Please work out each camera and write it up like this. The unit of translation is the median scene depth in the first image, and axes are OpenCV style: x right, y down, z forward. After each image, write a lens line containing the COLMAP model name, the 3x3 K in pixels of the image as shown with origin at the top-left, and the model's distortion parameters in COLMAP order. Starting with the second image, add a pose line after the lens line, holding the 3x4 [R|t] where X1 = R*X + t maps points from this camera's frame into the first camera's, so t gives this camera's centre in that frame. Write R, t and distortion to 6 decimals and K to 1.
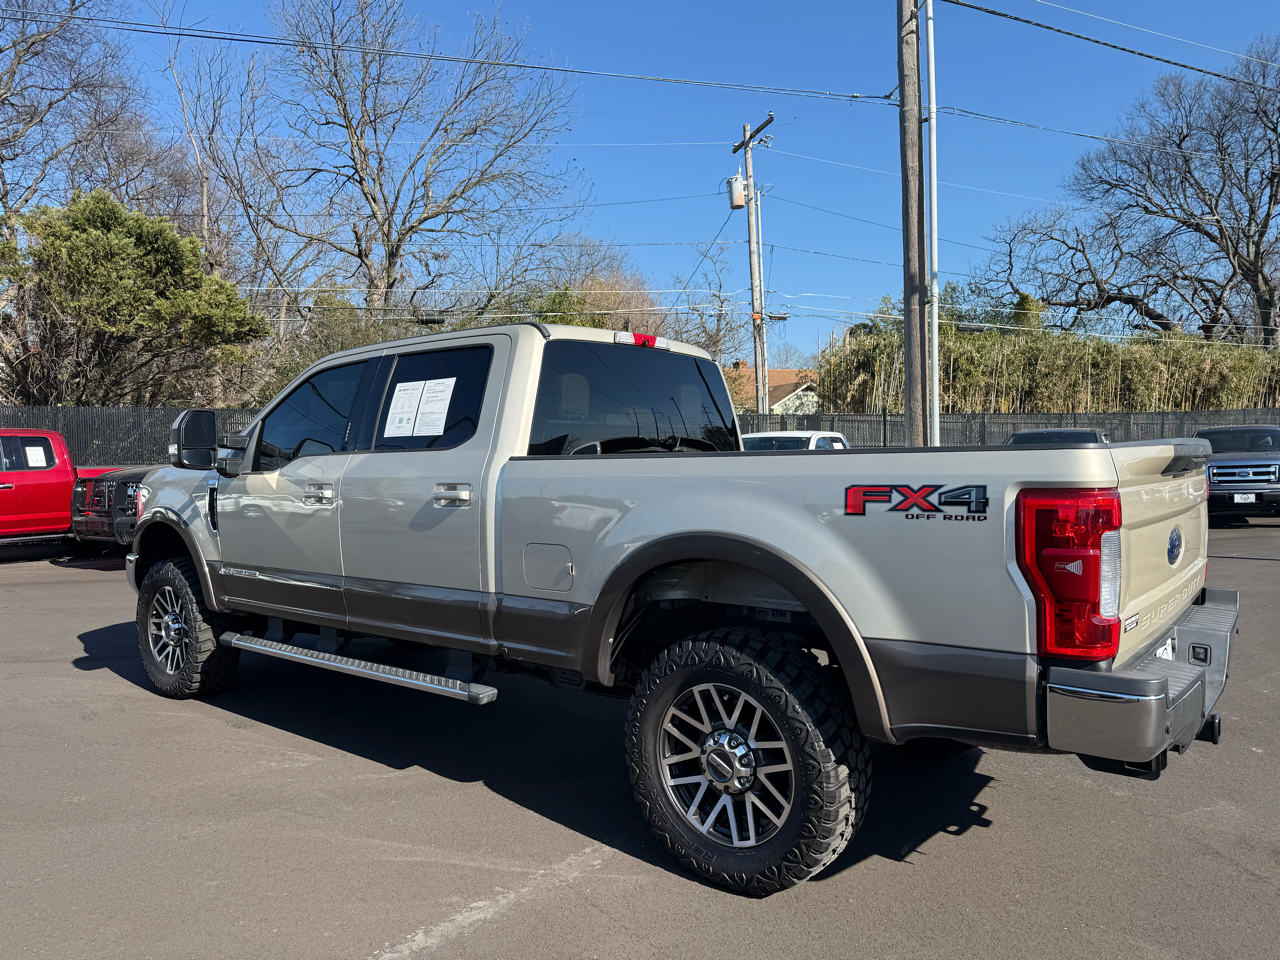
lens RADIAL K [[895.0, 0, 658.7], [0, 895.0, 480.7], [0, 0, 1]] dist [0.127147, -0.196099]
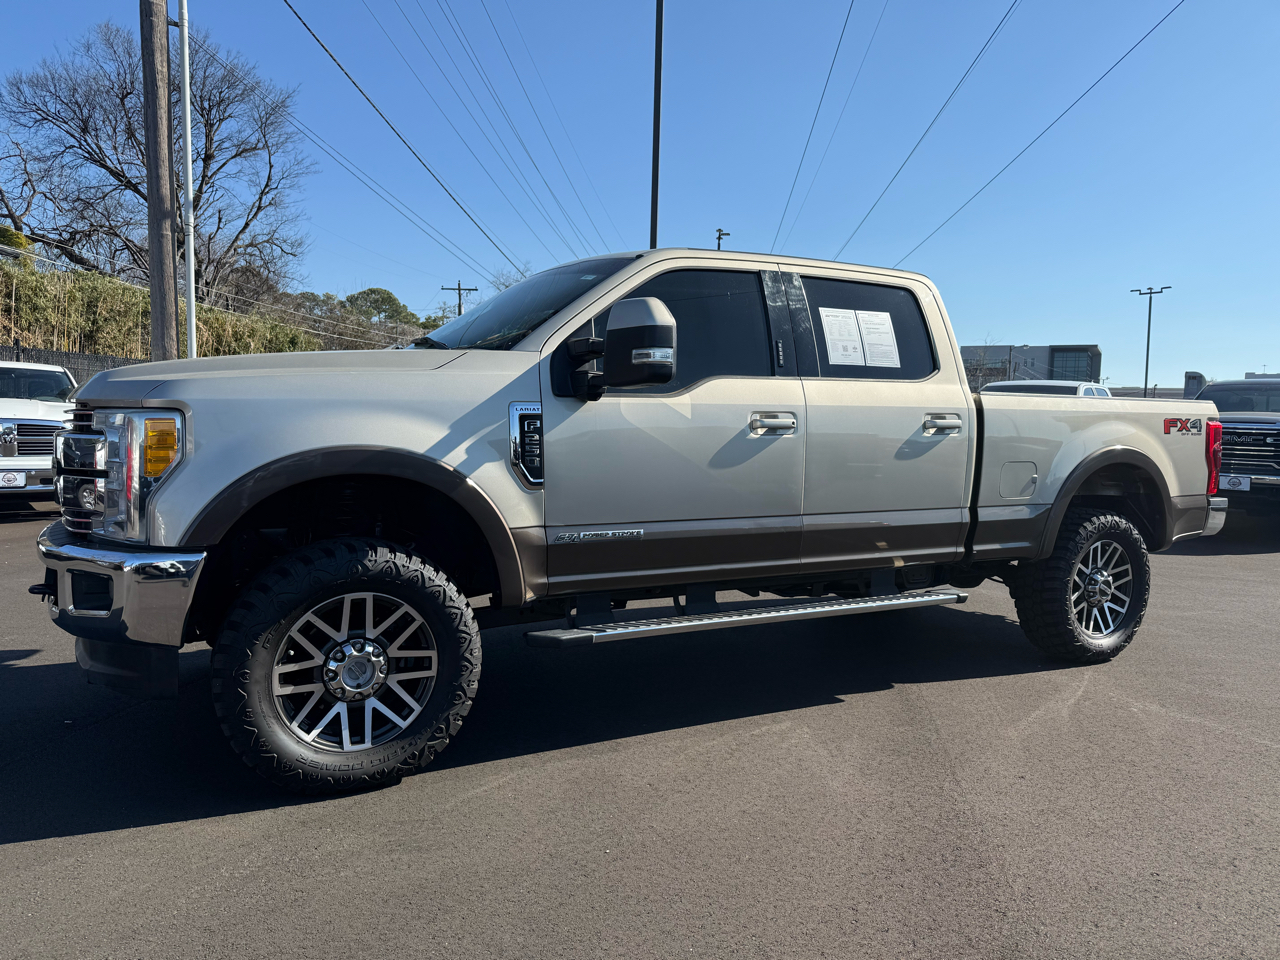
lens RADIAL K [[881.8, 0, 640.0], [0, 881.8, 480.0], [0, 0, 1]] dist [0.118048, -0.185320]
pose [[0.383503, -0.043369, 0.922521, -1.252311], [0.000284, 0.998902, 0.046842, 0.029603], [-0.923539, -0.017702, 0.383095, 0.831357]]
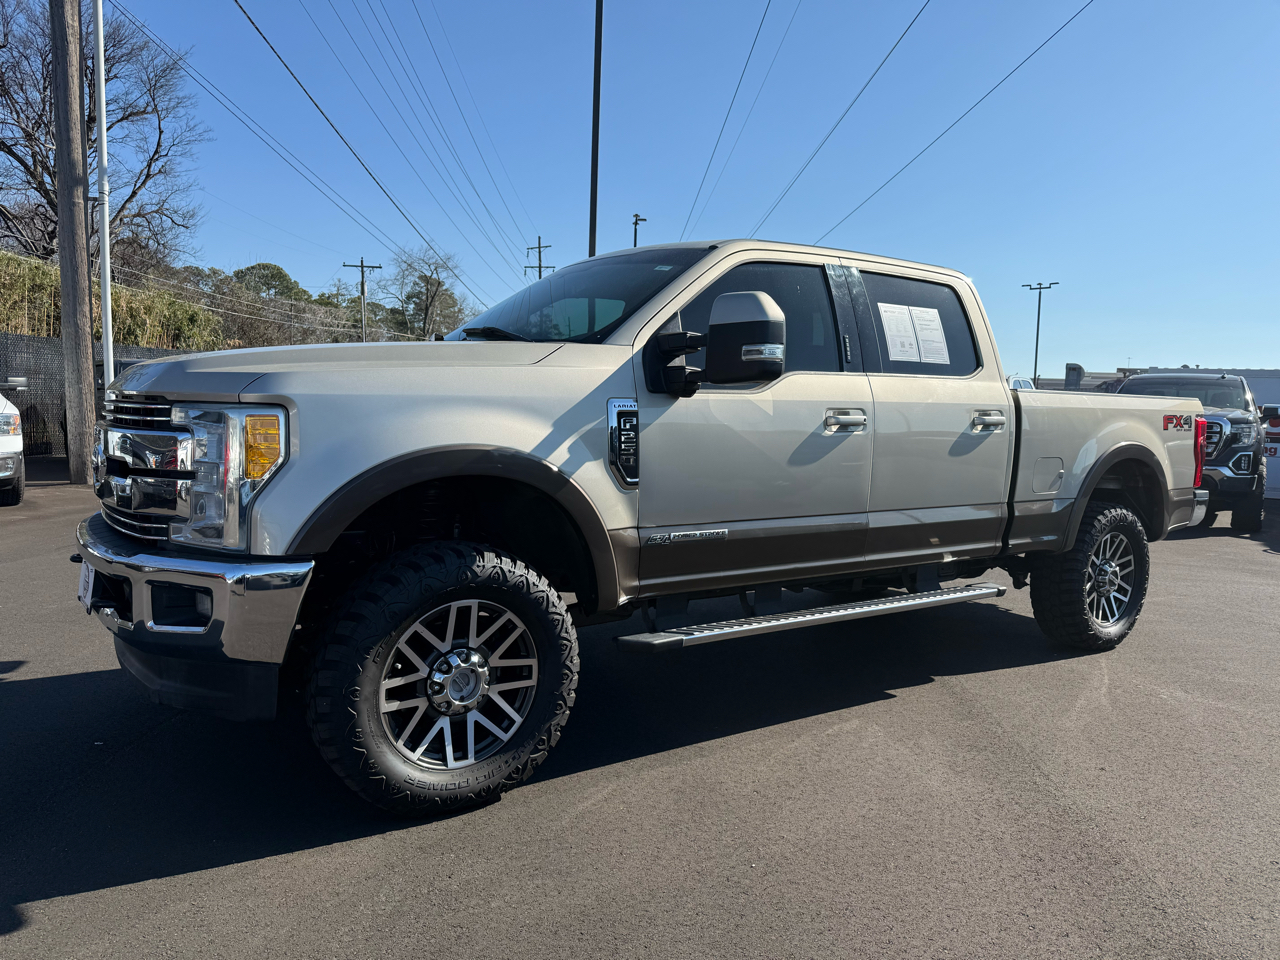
lens RADIAL K [[881.8, 0, 640.0], [0, 881.8, 480.0], [0, 0, 1]] dist [0.118048, -0.185320]
pose [[0.280978, -0.059419, 0.957873, -1.282952], [-0.006532, 0.997940, 0.063821, 0.018976], [-0.959692, -0.024189, 0.280011, 0.994432]]
